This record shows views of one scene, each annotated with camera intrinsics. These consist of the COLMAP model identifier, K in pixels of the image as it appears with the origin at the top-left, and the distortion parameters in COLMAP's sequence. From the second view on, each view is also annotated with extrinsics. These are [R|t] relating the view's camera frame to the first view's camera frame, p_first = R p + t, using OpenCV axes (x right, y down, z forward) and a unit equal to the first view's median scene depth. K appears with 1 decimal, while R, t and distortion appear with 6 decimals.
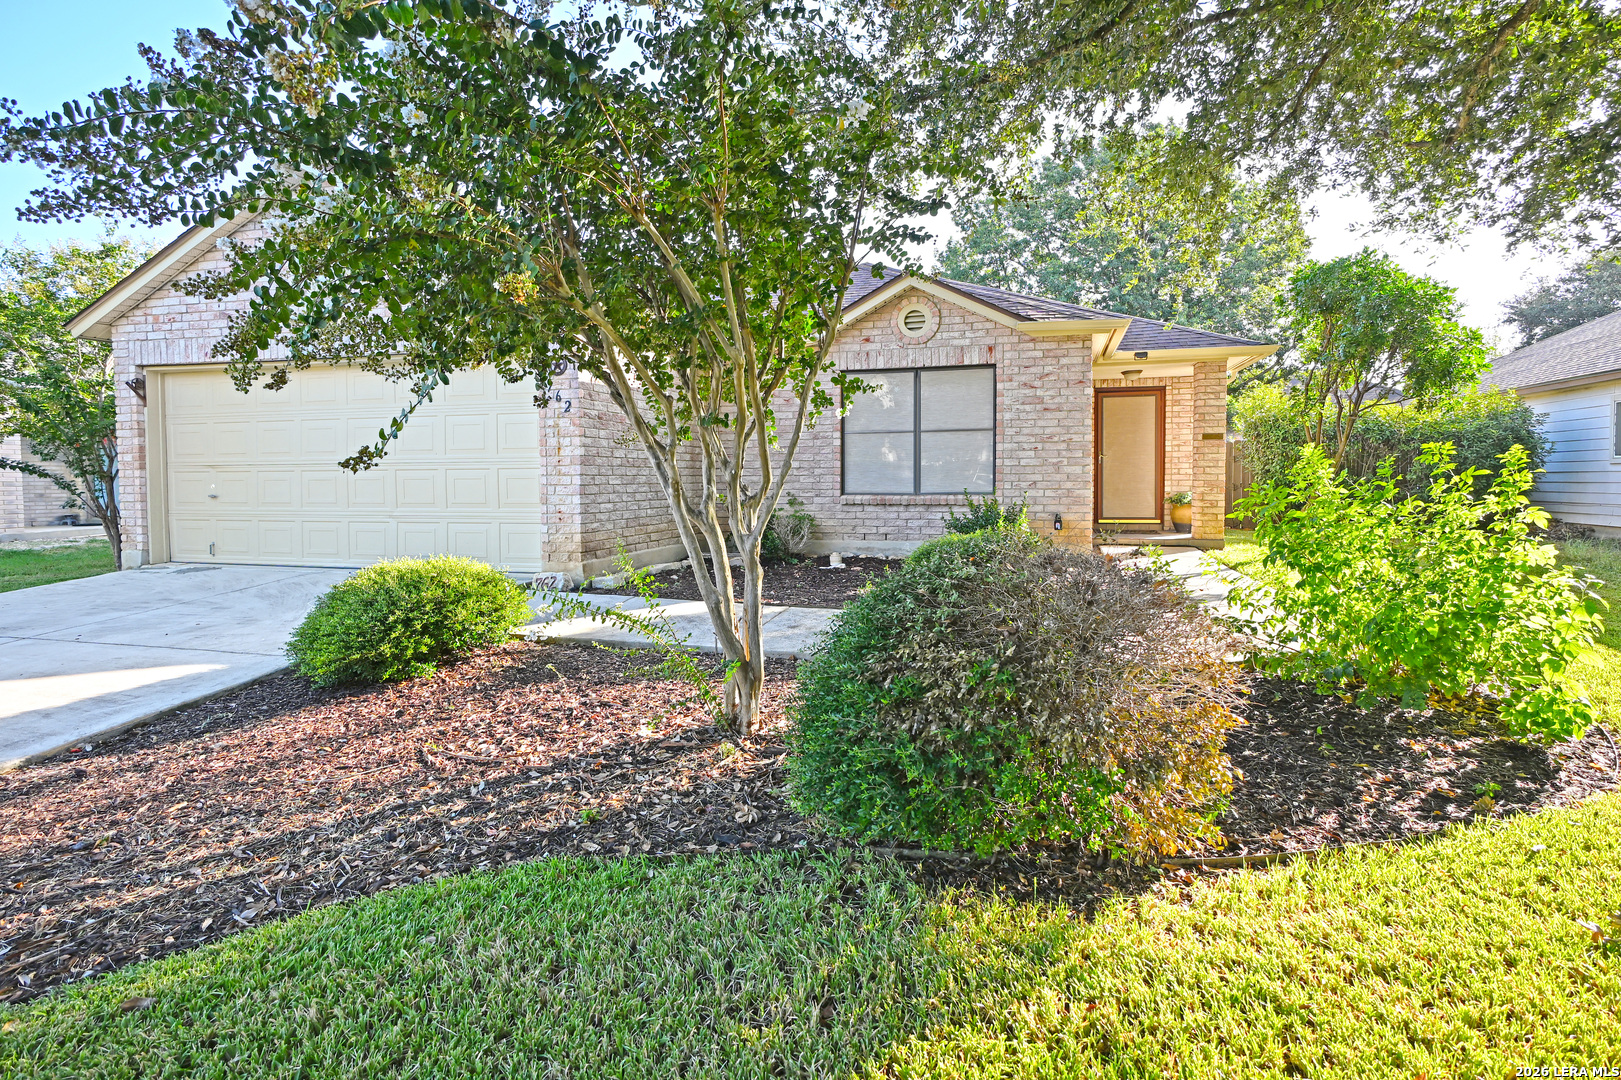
lens RADIAL K [[810.7, 0, 836.4], [0, 810.7, 508.5], [0, 0, 1]] dist [-0.008969, 0.001456]
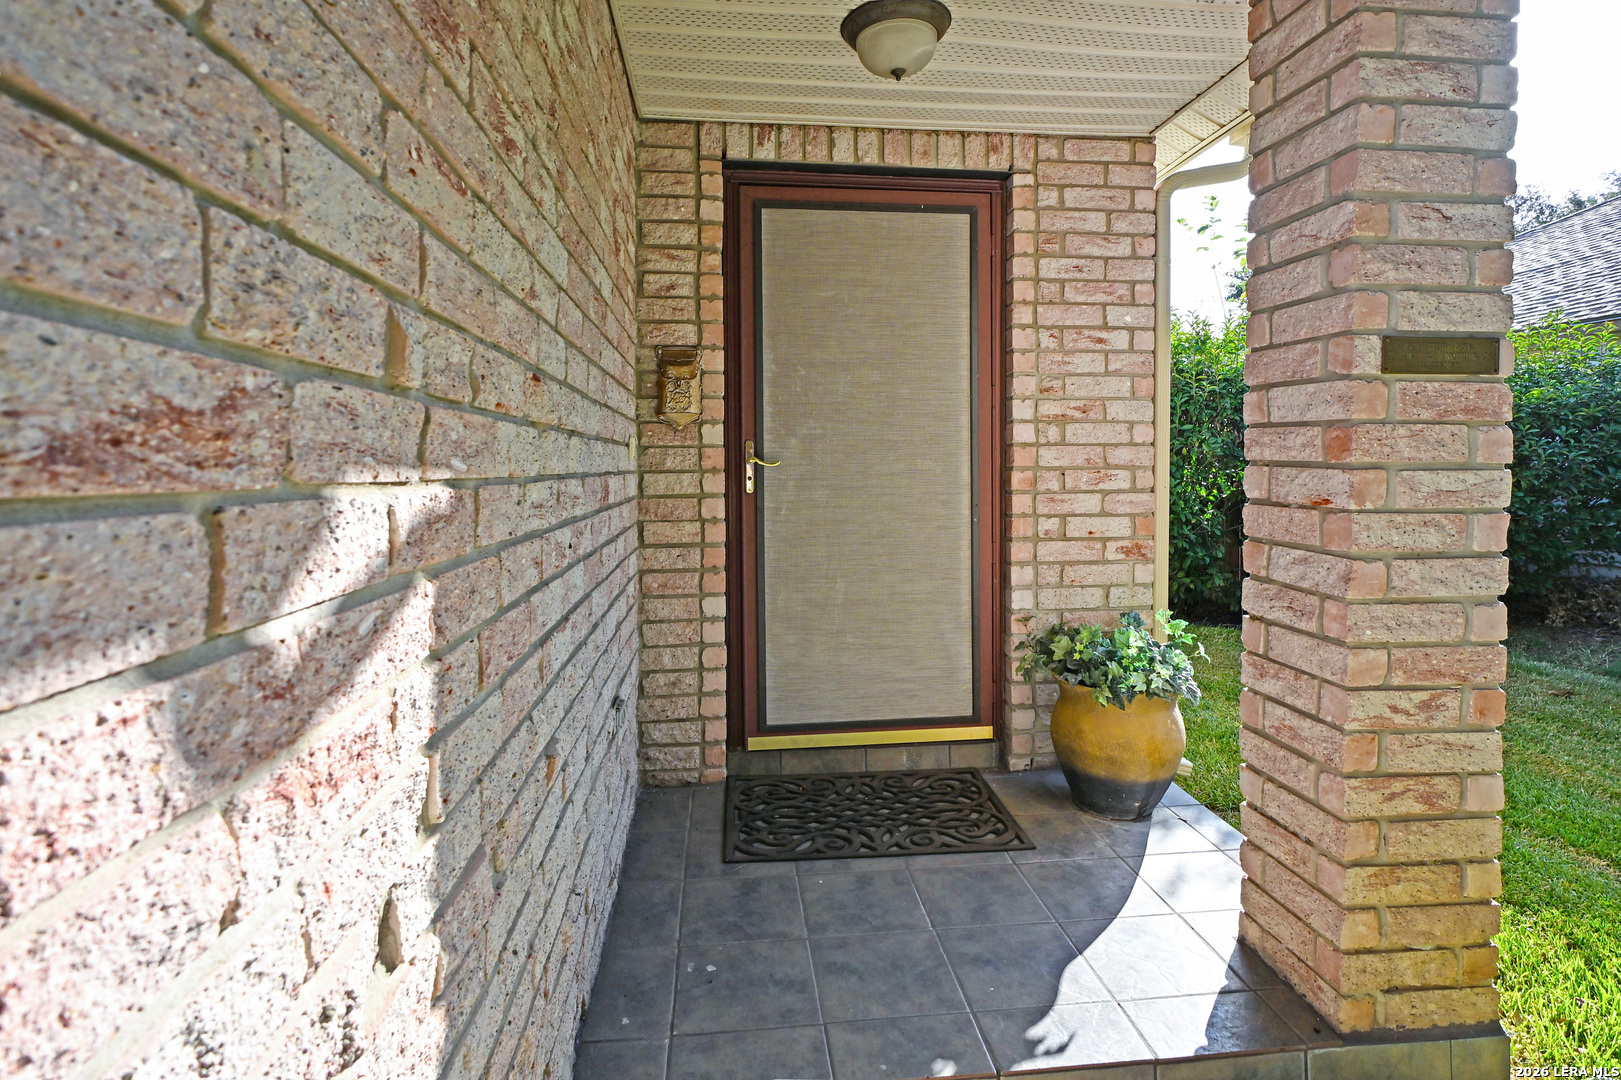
lens RADIAL K [[810.7, 0, 839.2], [0, 810.7, 474.9], [0, 0, 1]] dist [-0.008969, 0.001456]
pose [[0.919083, -0.006599, 0.394008, 0.380426], [0.014255, 0.999762, -0.016506, -0.083809], [-0.393805, 0.020787, 0.918959, 1.149184]]
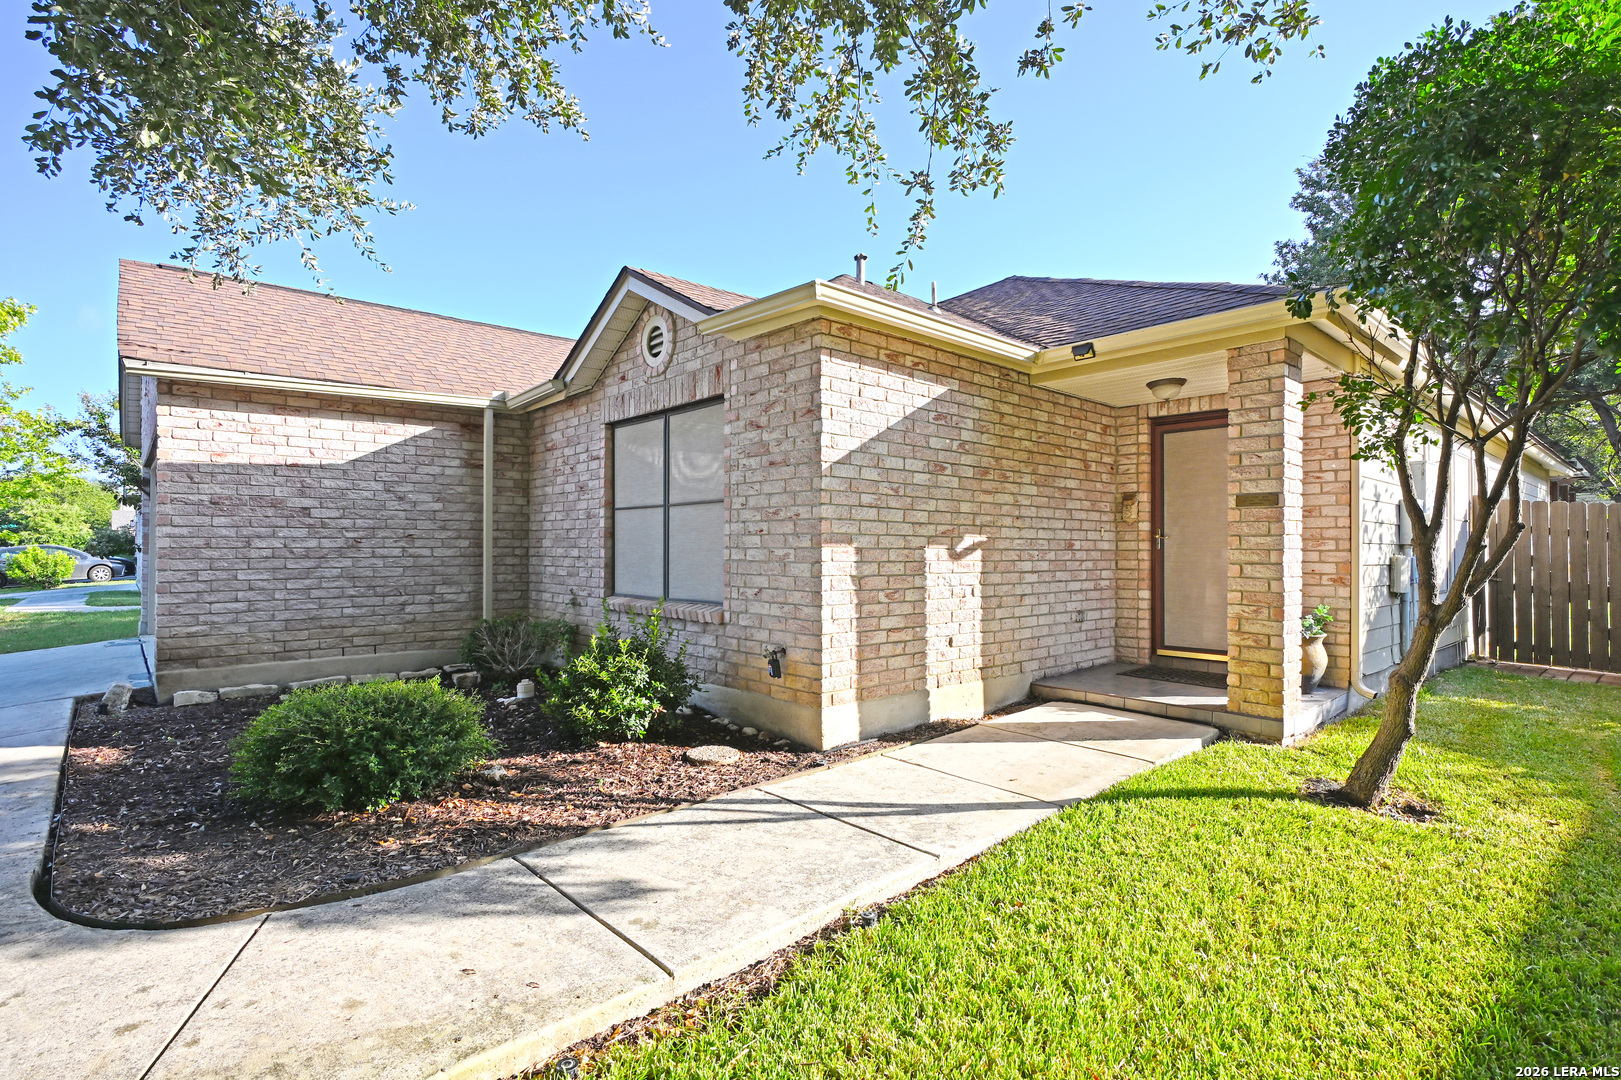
lens RADIAL K [[810.7, 0, 808.3], [0, 810.7, 540.5], [0, 0, 1]] dist [-0.008969, 0.001456]
pose [[0.832765, 0.002256, -0.553622, 0.640511], [-0.025893, 0.999056, -0.034876, -0.053205], [0.553021, 0.043379, 0.832038, 0.580172]]
